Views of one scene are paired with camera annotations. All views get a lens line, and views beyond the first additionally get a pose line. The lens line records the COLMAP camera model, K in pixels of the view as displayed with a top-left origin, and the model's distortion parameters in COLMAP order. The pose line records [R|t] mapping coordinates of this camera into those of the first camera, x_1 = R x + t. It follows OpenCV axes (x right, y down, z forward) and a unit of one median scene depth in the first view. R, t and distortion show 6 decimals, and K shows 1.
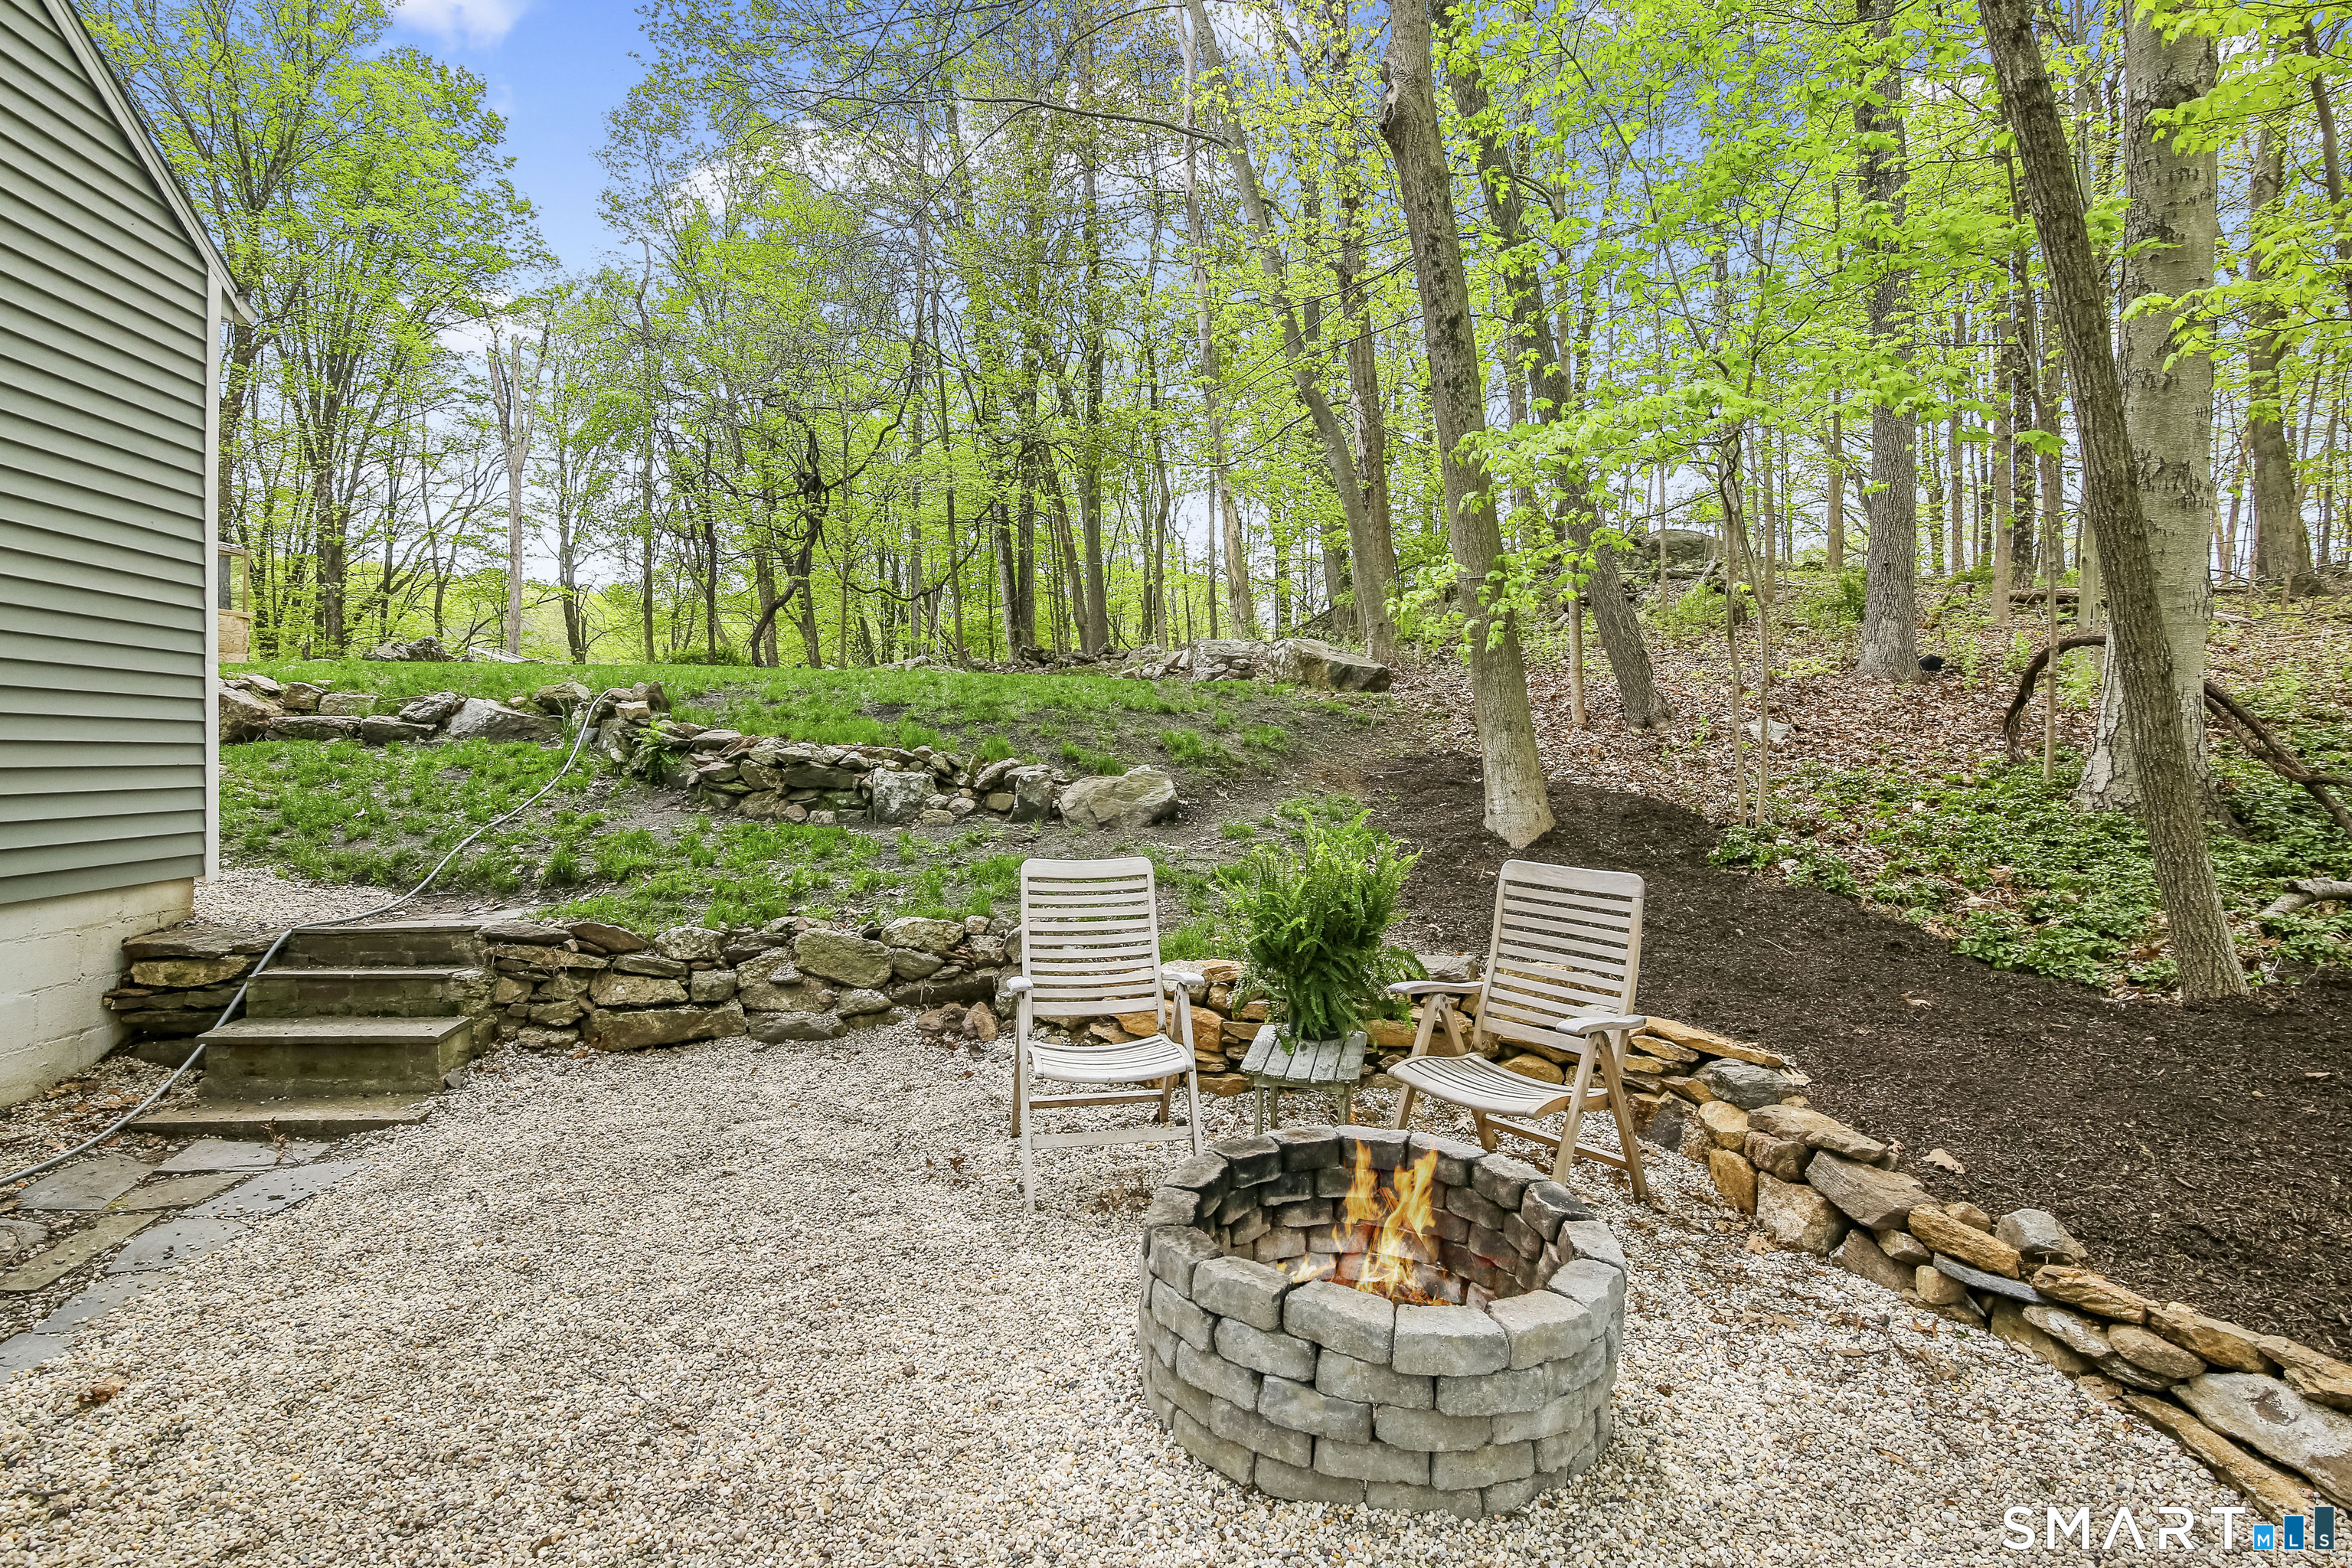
lens RADIAL K [[1088.2, 0, 1176.0], [0, 1088.2, 784.0], [0, 0, 1]] dist [-0.018349, 0.000707]
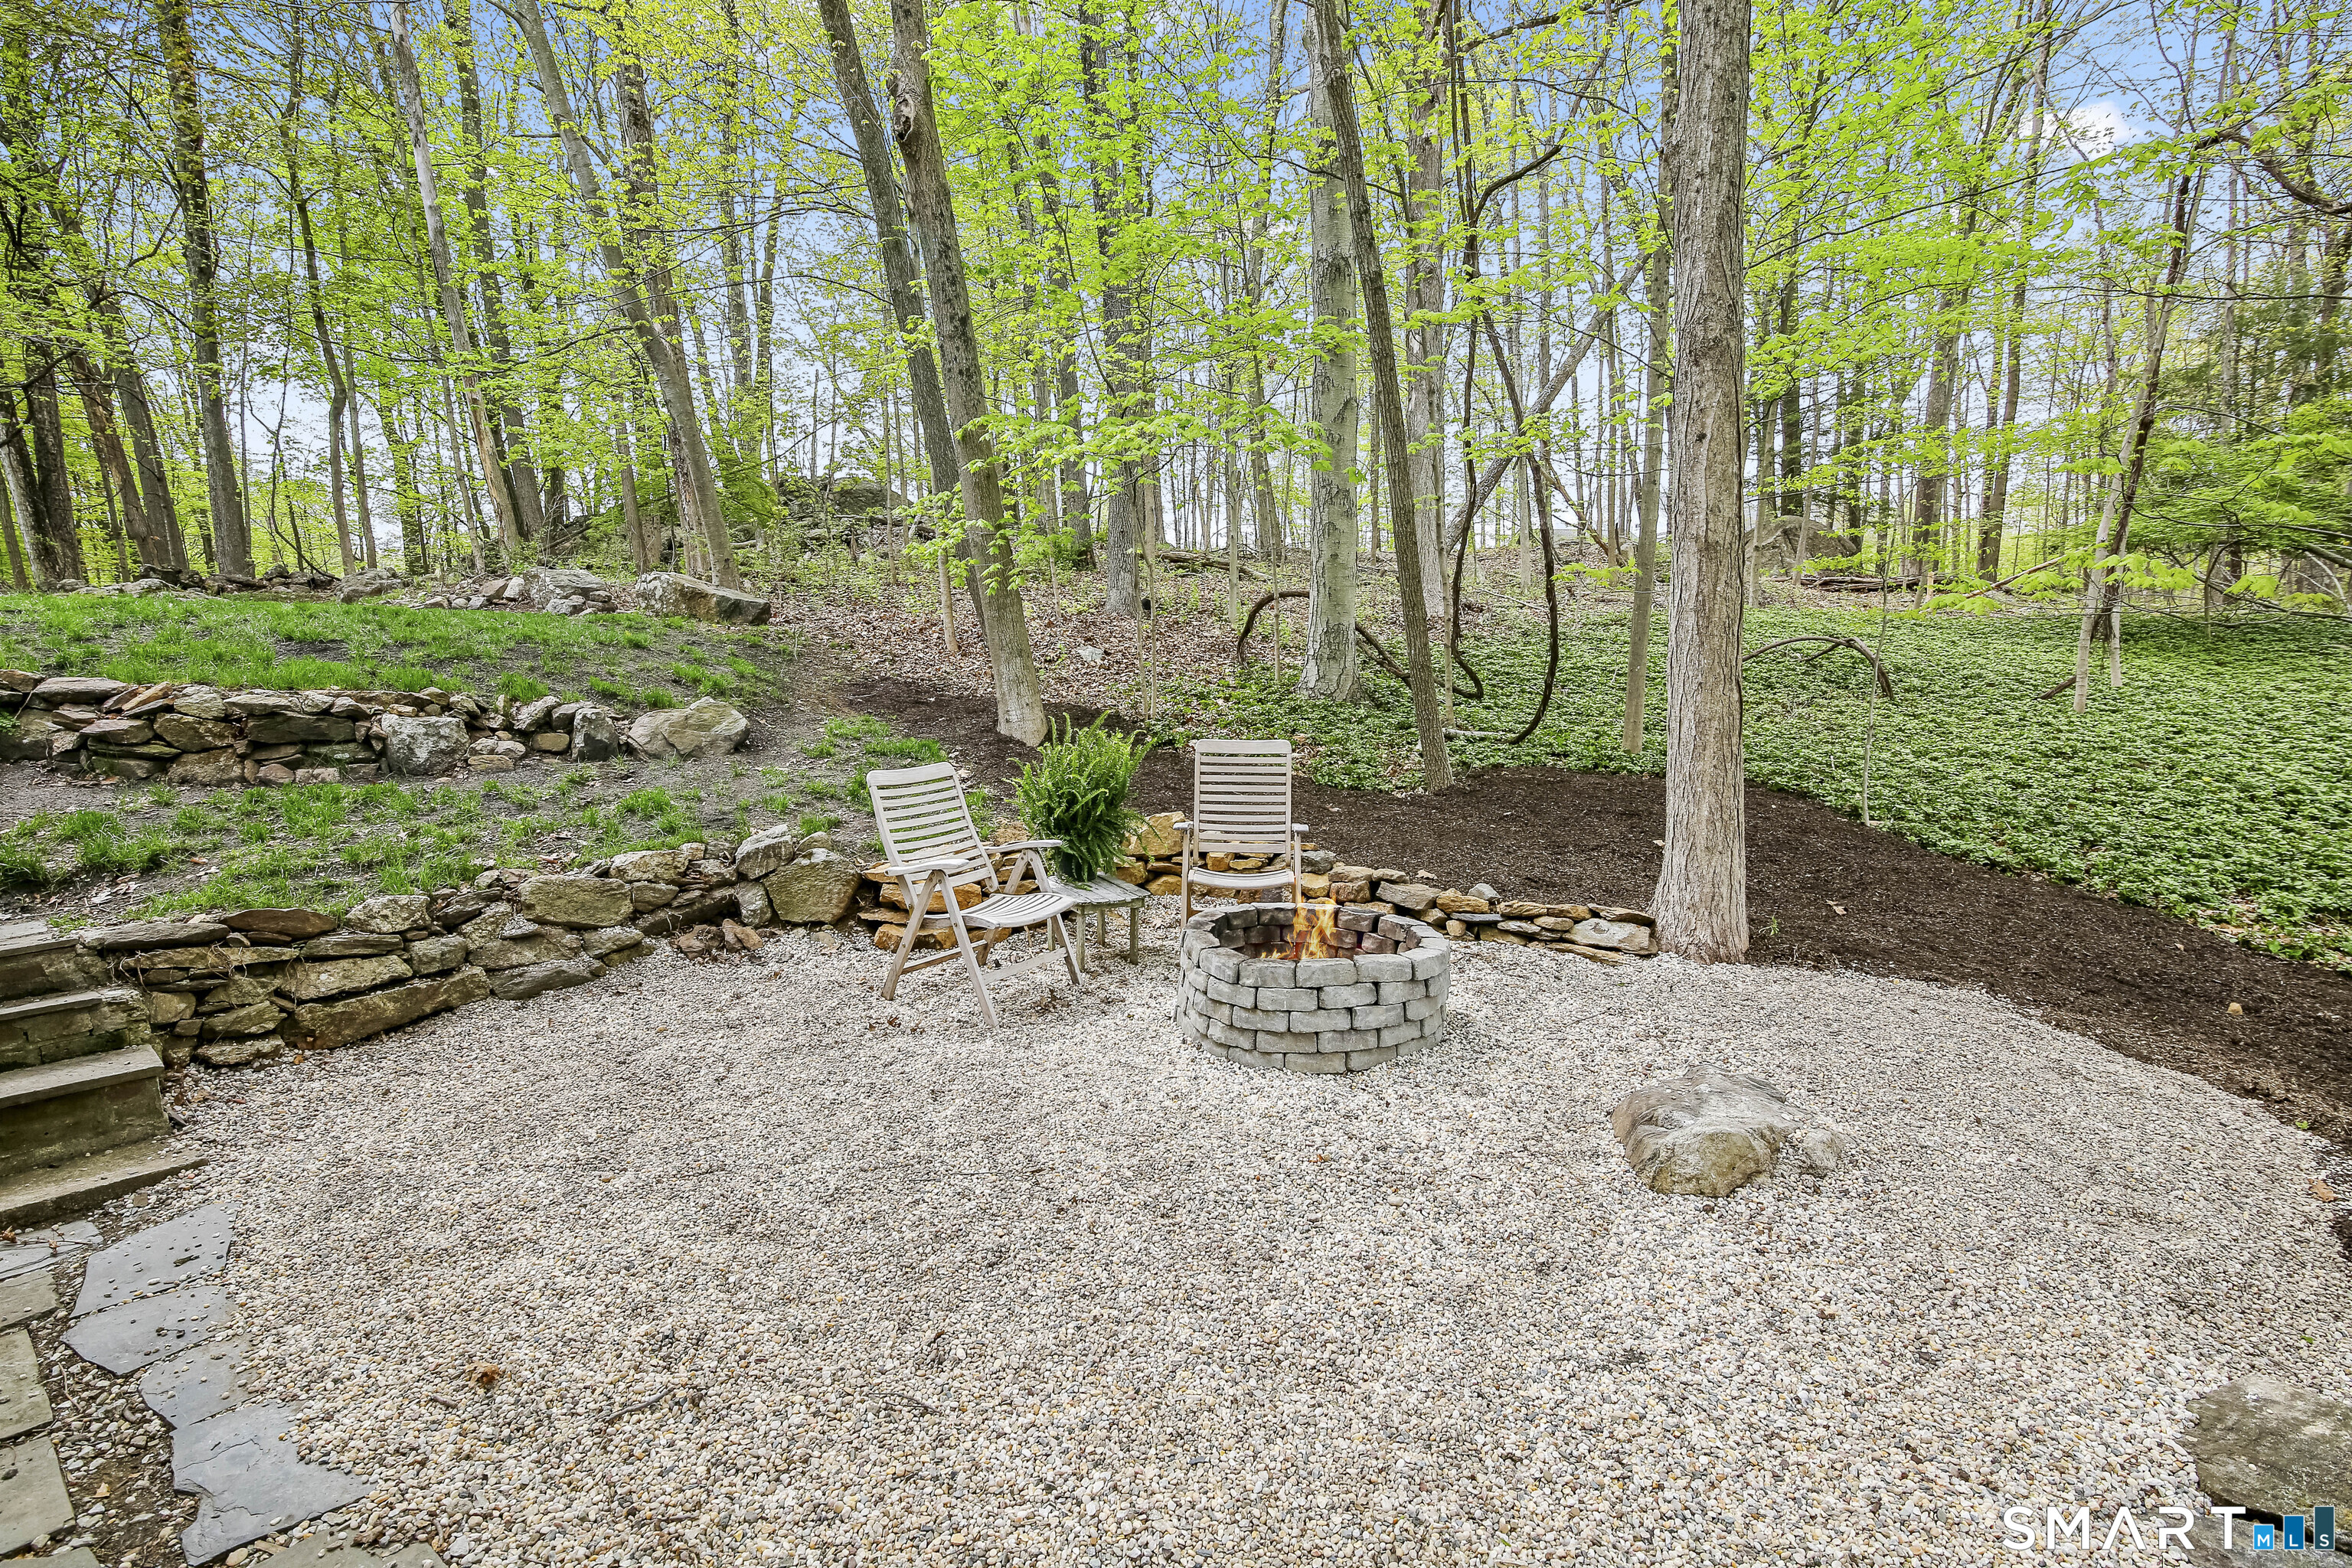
lens RADIAL K [[985.9, 0, 1176.0], [0, 985.9, 784.0], [0, 0, 1]] dist [-0.015289, 0.000047]
pose [[0.754045, -0.102100, 0.648838, -0.481236], [0.052117, 0.994030, 0.095852, -0.001763], [-0.654752, -0.038461, 0.754865, -0.018295]]
